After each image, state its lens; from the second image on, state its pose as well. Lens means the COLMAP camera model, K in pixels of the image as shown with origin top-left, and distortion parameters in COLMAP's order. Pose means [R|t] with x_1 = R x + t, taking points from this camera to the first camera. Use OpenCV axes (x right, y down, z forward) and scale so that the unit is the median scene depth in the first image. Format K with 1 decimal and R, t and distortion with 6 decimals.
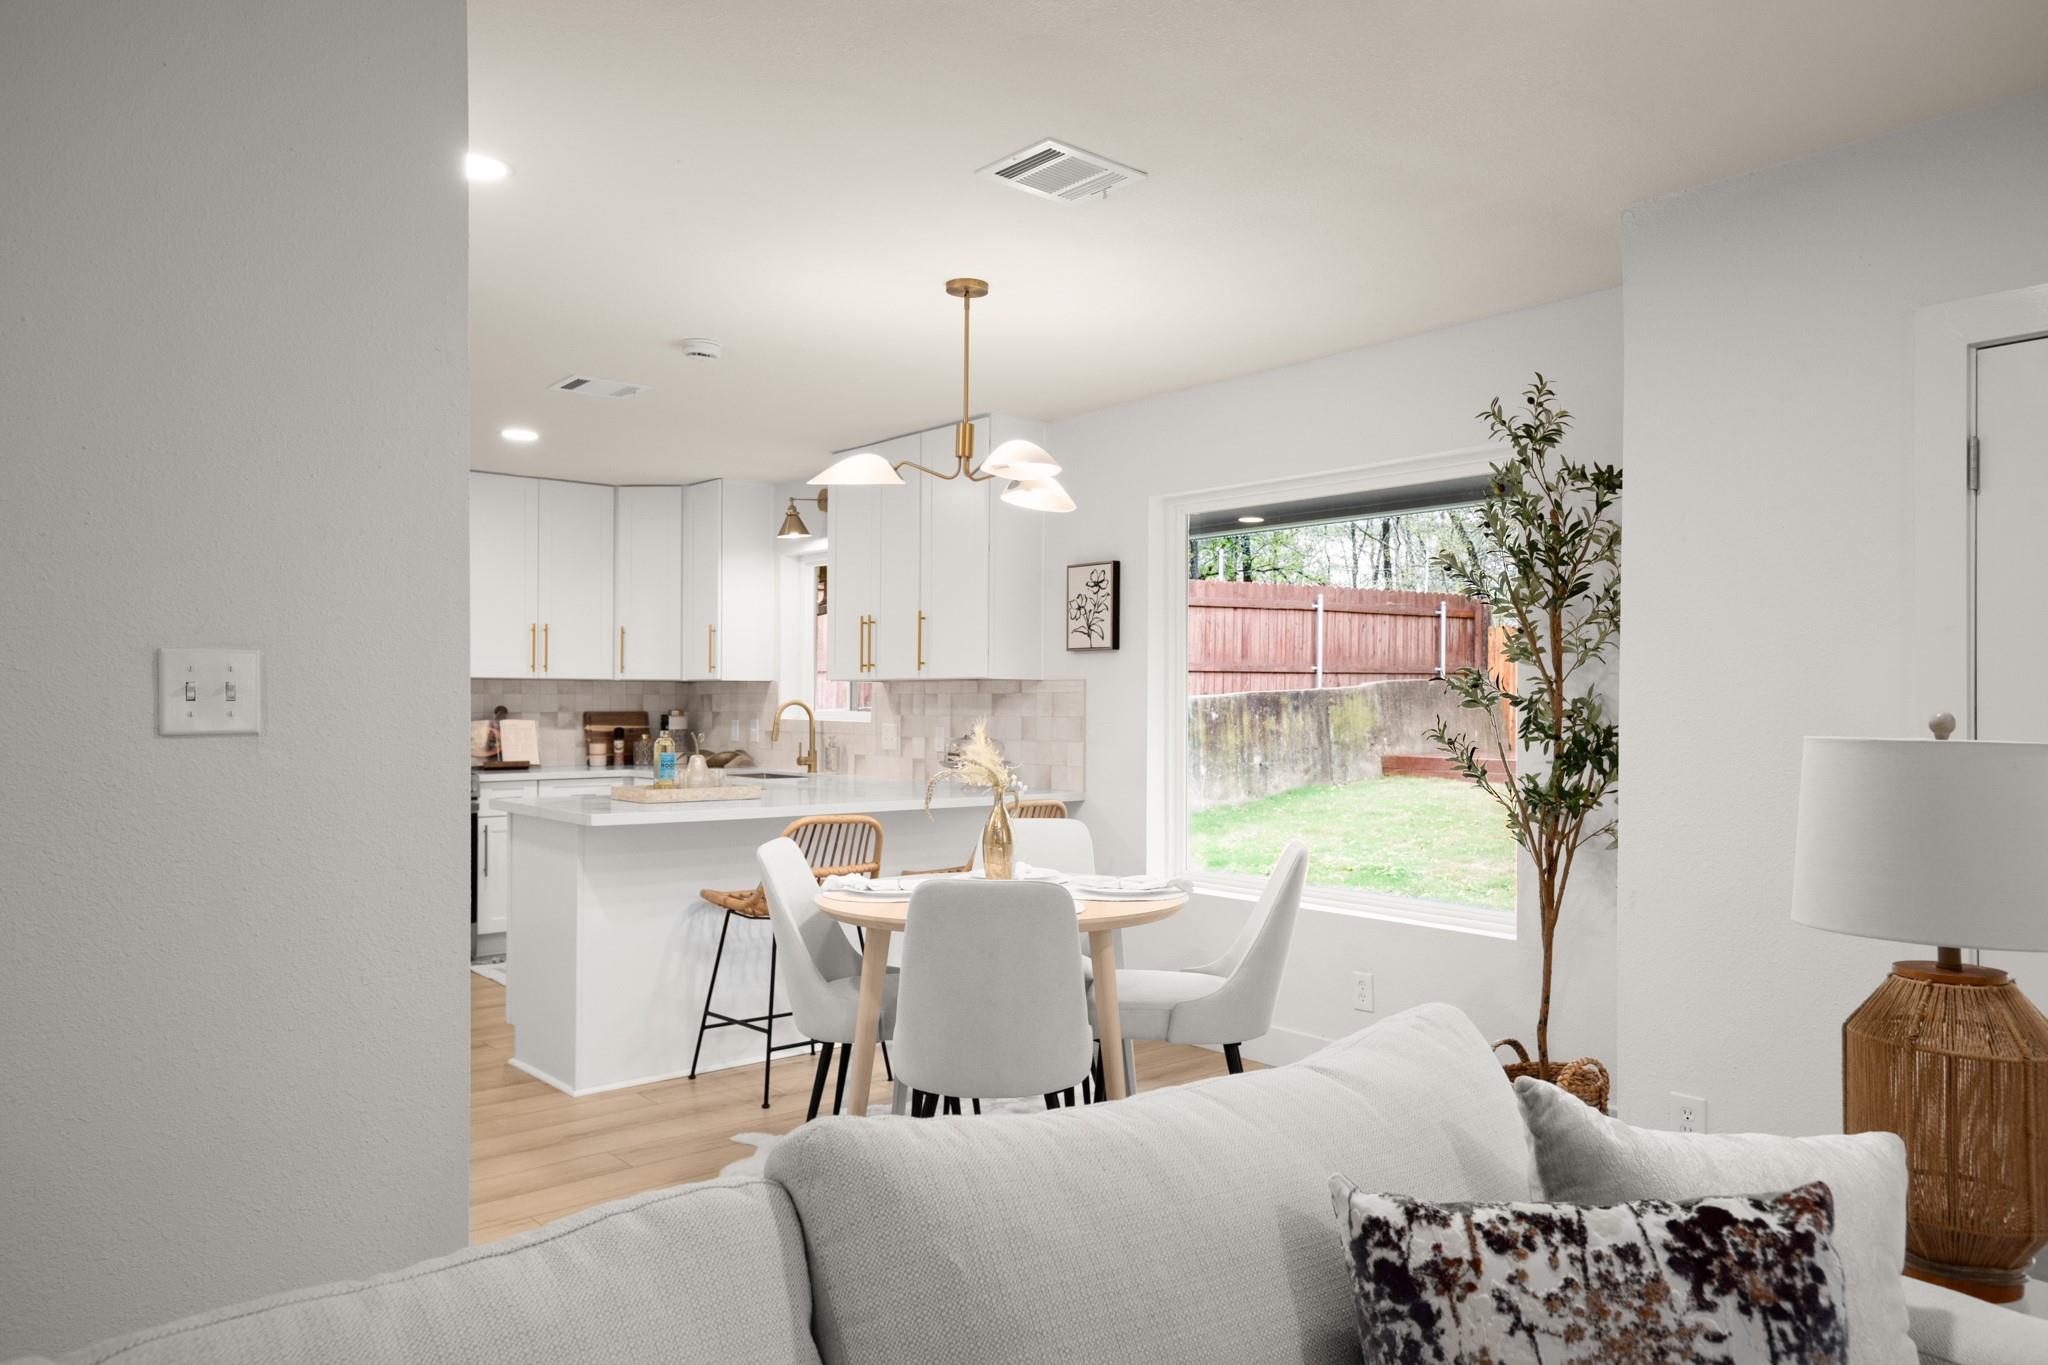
lens RADIAL K [[1475.5, 0, 1024.2], [0, 1475.5, 706.8], [0, 0, 1]] dist [0.035493, 0.000710]
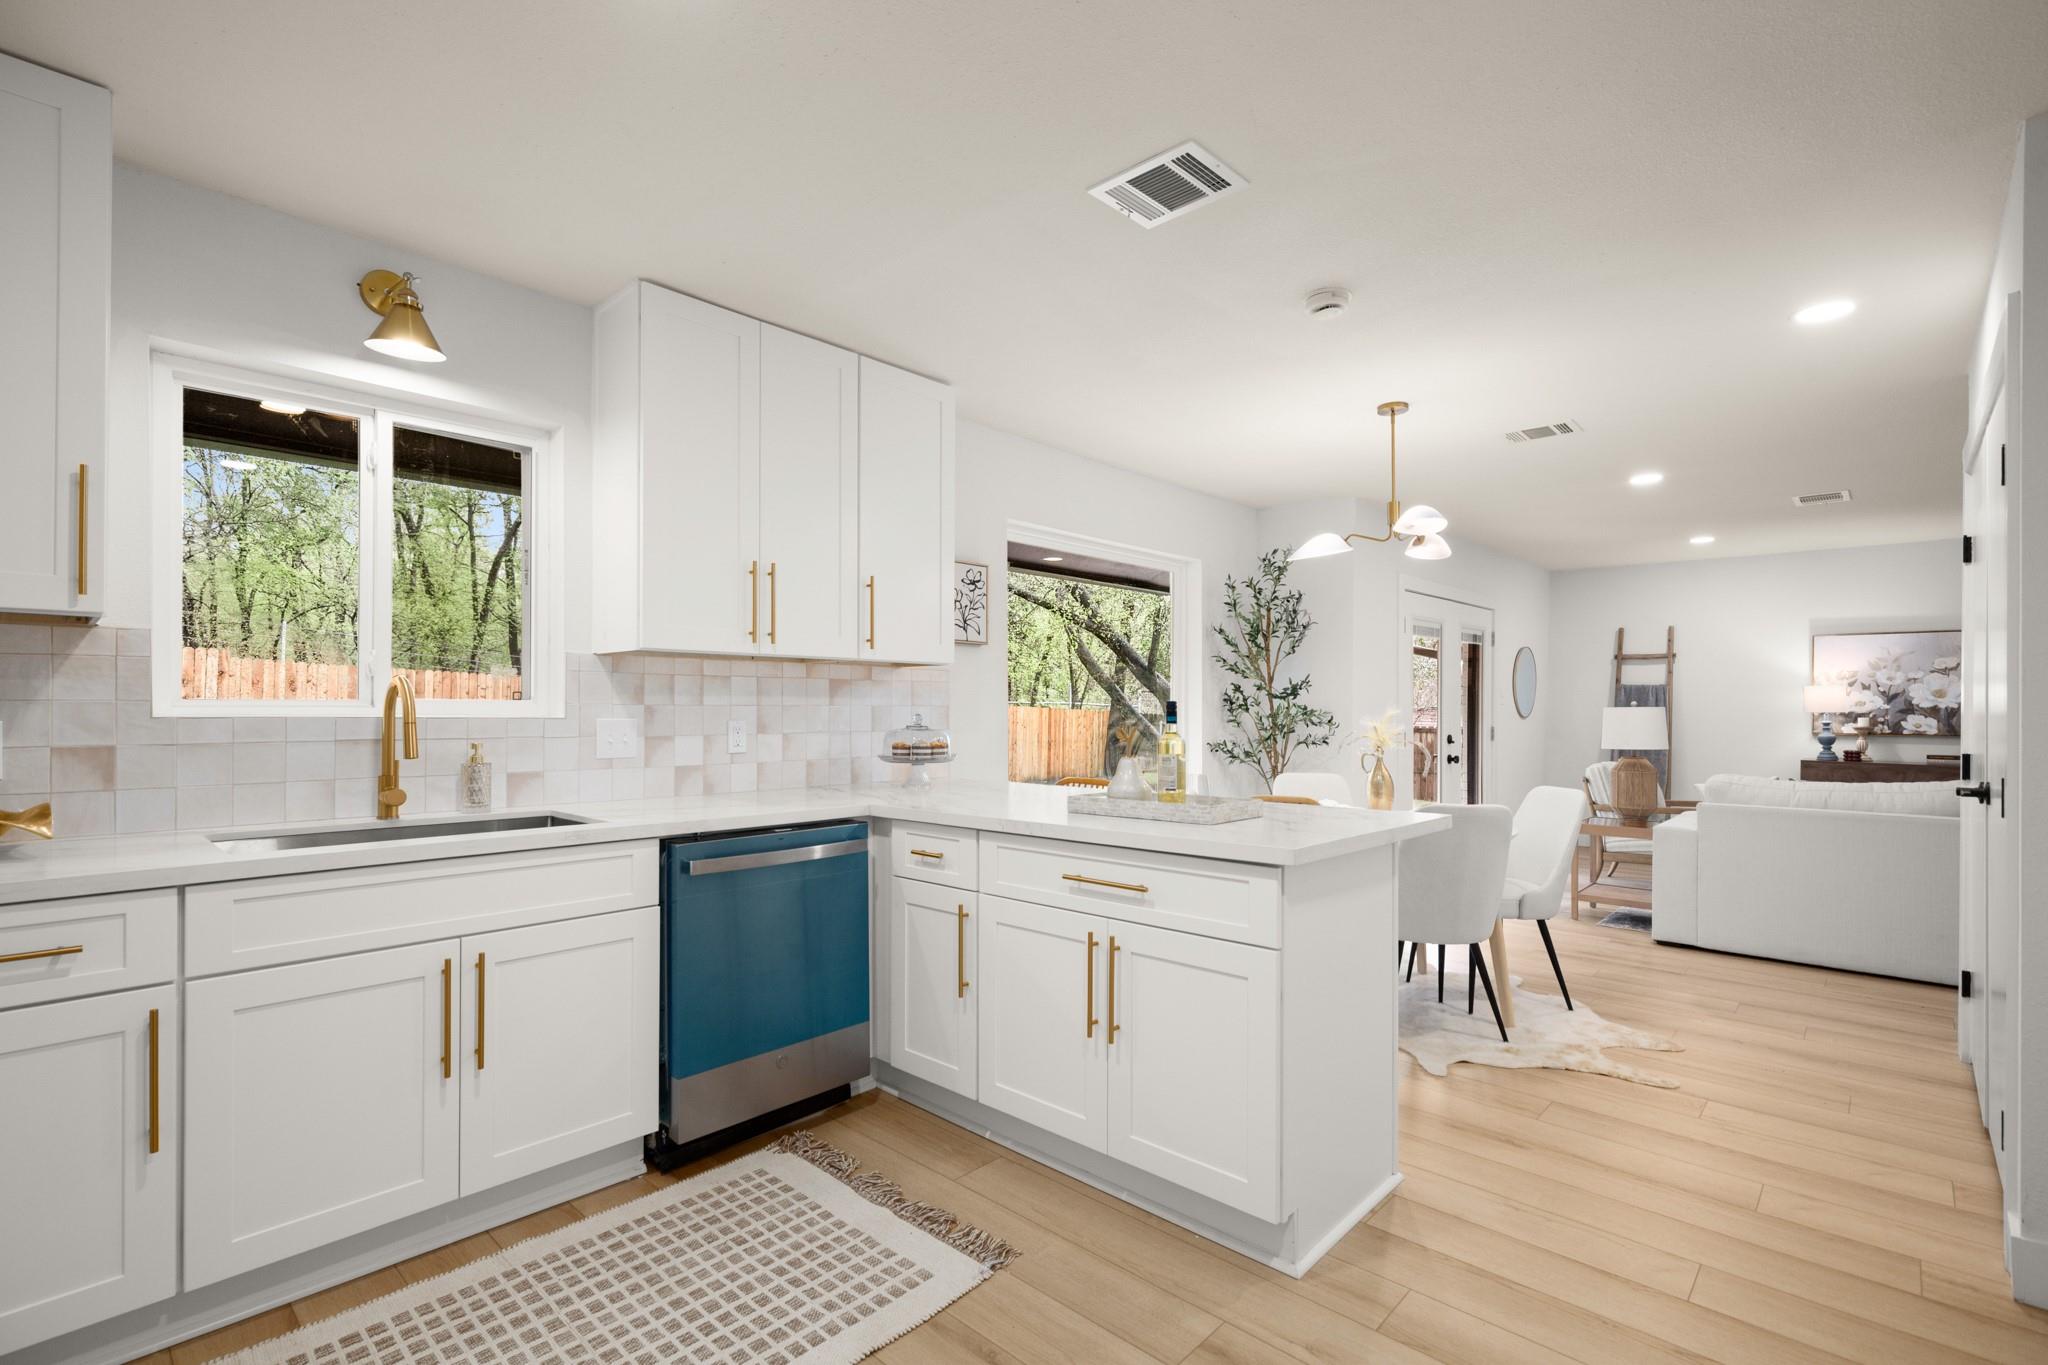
lens RADIAL K [[908.5, 0, 1080.5], [0, 908.5, 710.2], [0, 0, 1]] dist [0.003046, 0.000731]
pose [[-0.162773, -0.003690, 0.986657, -0.555972], [0.001489, 0.999991, 0.003985, 0.007017], [-0.986662, 0.002118, -0.162766, 0.921148]]
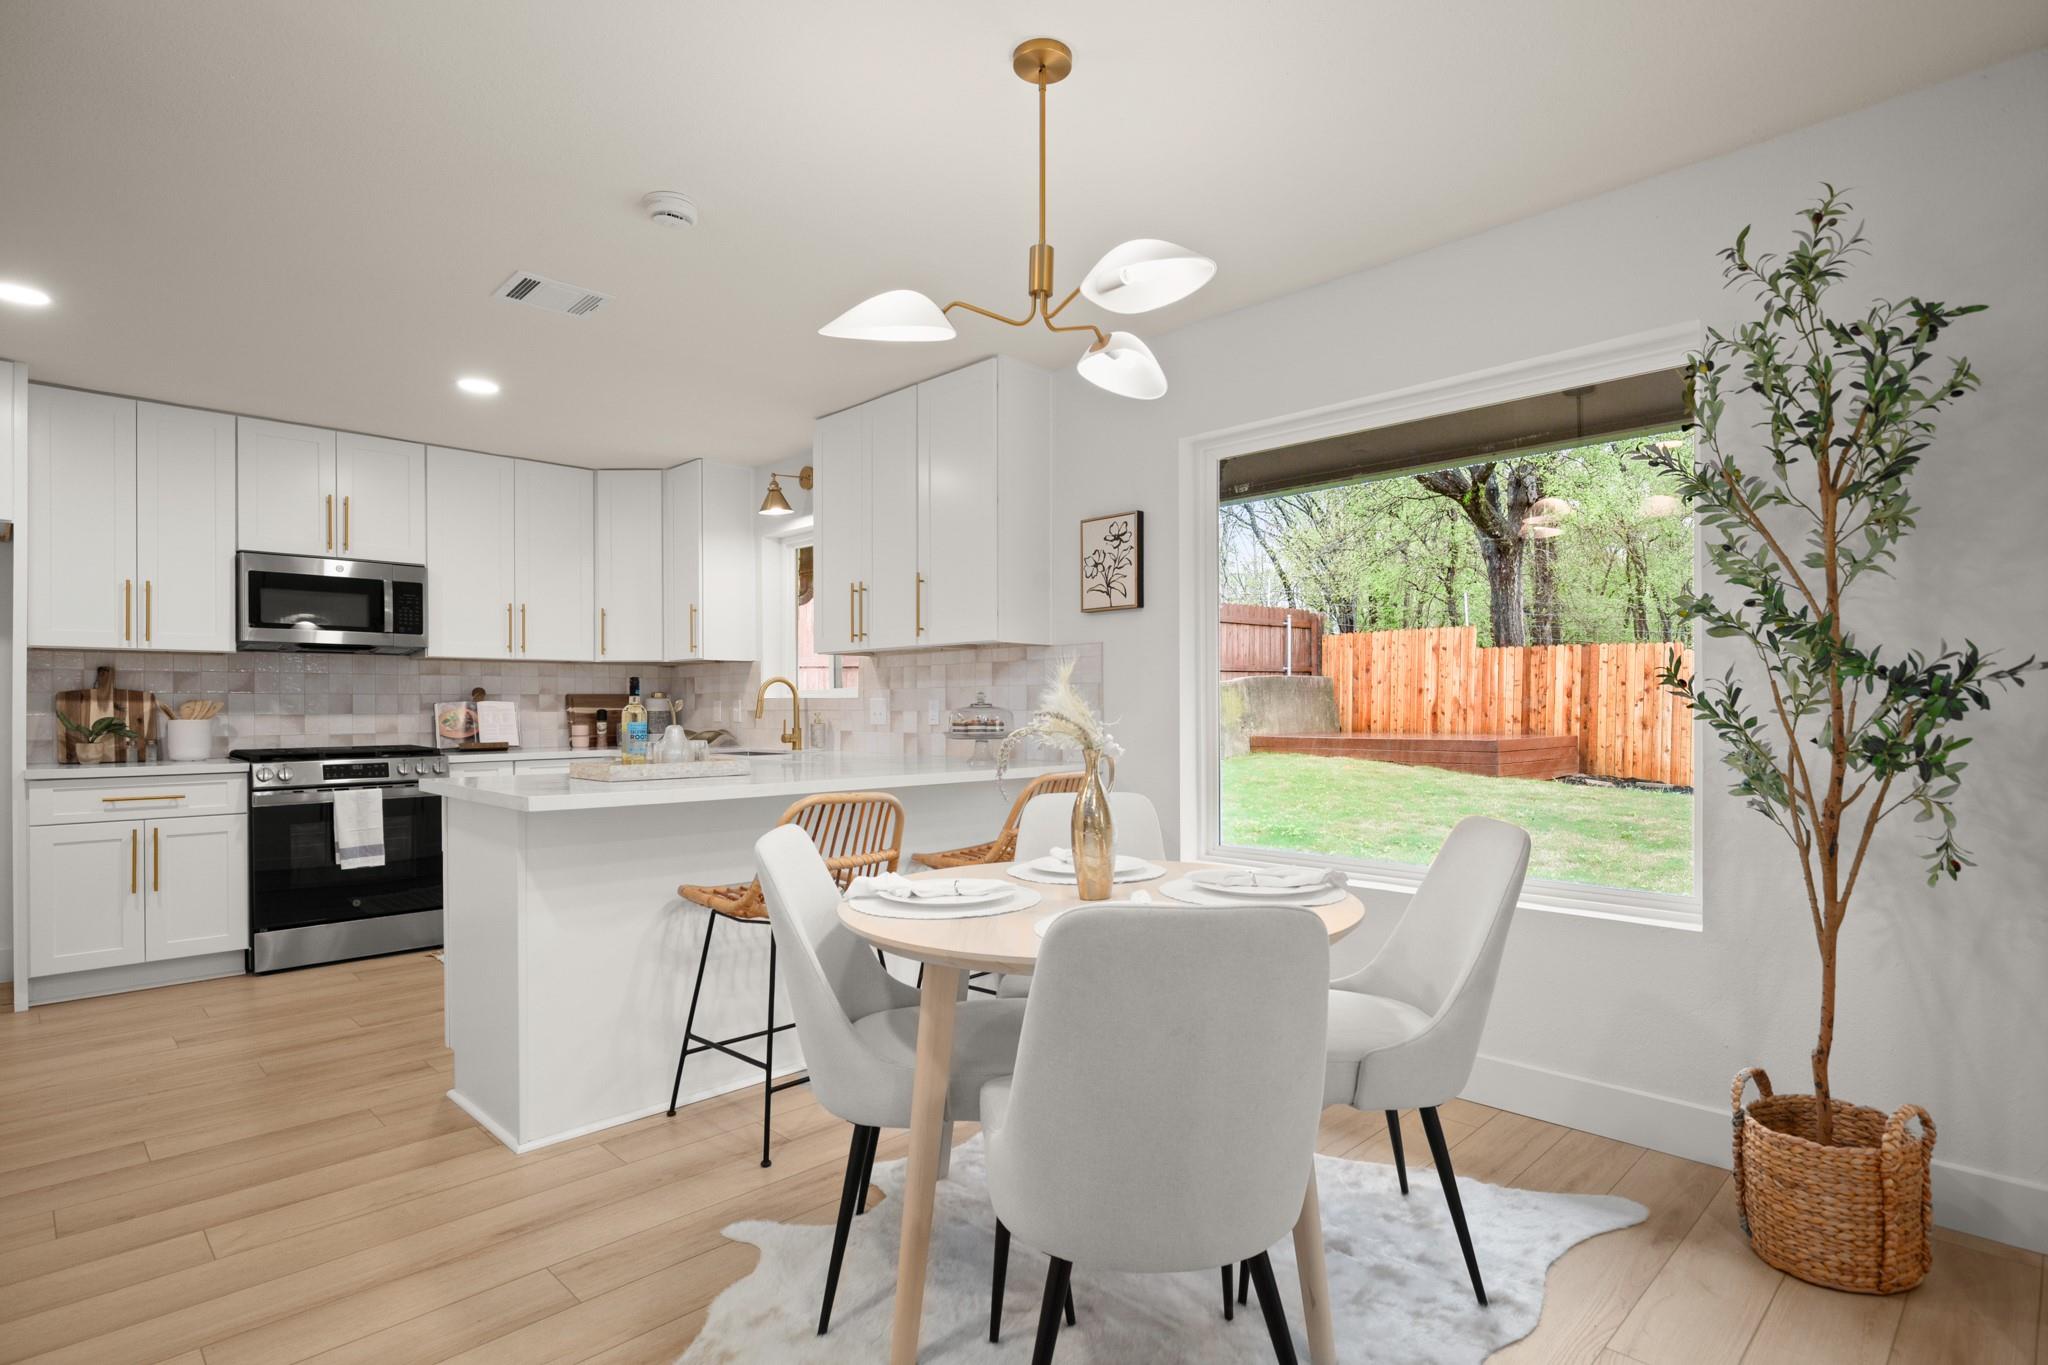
lens RADIAL K [[1049.8, 0, 1025.6], [0, 1049.8, 717.8], [0, 0, 1]] dist [-0.003278, -0.000921]
pose [[0.995553, -0.009604, 0.093715, -0.063002], [0.009031, 0.999938, 0.006537, 0.022193], [-0.093772, -0.005662, 0.995578, 0.313849]]
